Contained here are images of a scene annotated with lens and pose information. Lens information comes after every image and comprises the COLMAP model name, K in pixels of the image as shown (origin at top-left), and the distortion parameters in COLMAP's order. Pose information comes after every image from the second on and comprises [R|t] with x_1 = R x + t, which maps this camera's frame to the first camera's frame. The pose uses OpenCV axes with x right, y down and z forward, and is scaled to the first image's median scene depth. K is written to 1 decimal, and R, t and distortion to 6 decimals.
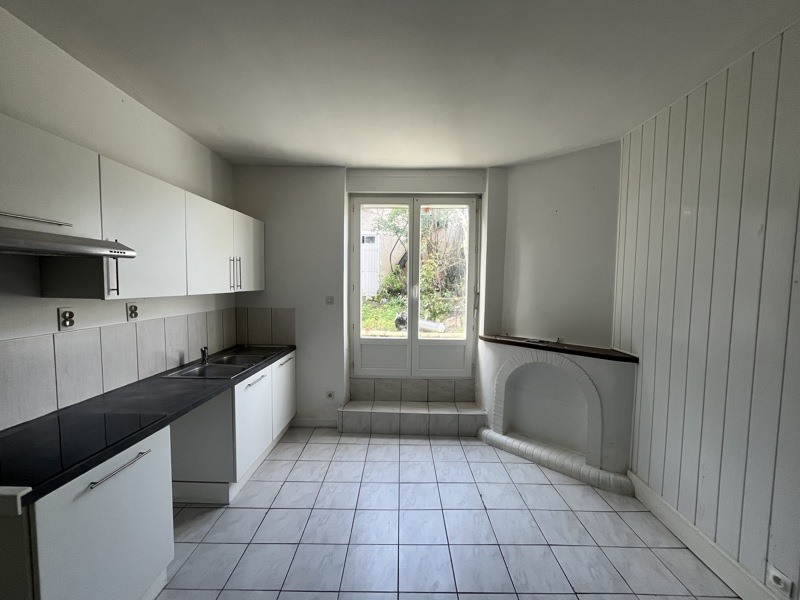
lens RADIAL K [[318.1, 0, 397.7], [0, 318.1, 304.8], [0, 0, 1]] dist [-0.003365, -0.000427]
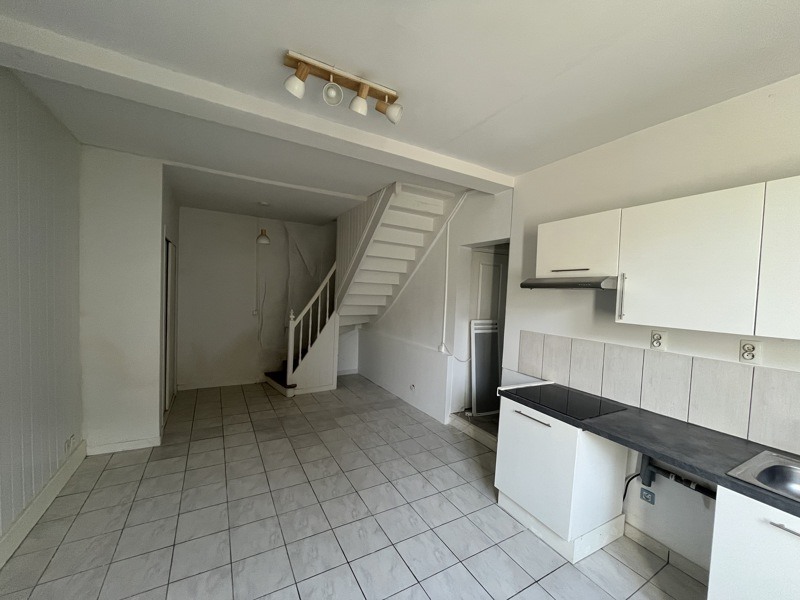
lens RADIAL K [[318.1, 0, 397.7], [0, 318.1, 304.8], [0, 0, 1]] dist [-0.003365, -0.000427]
pose [[-0.868801, -0.021259, -0.494705, 0.304601], [-0.079054, 0.992218, 0.096197, -0.091762], [0.488810, 0.122685, -0.863720, 1.097556]]
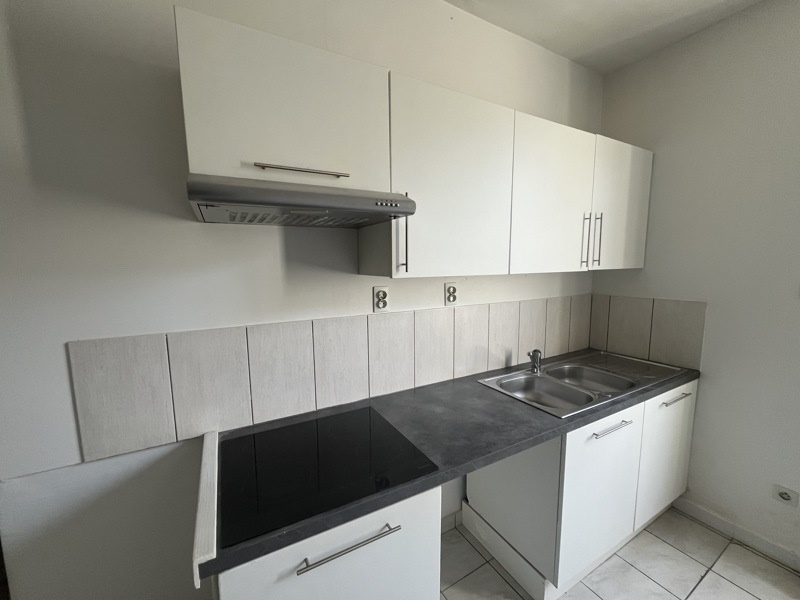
lens RADIAL K [[318.1, 0, 397.7], [0, 318.1, 304.8], [0, 0, 1]] dist [-0.003365, -0.000427]
pose [[0.497957, 0.087718, -0.862754, -0.178718], [-0.038705, 0.996128, 0.078939, -0.008738], [0.866337, -0.005915, 0.499424, 0.421475]]
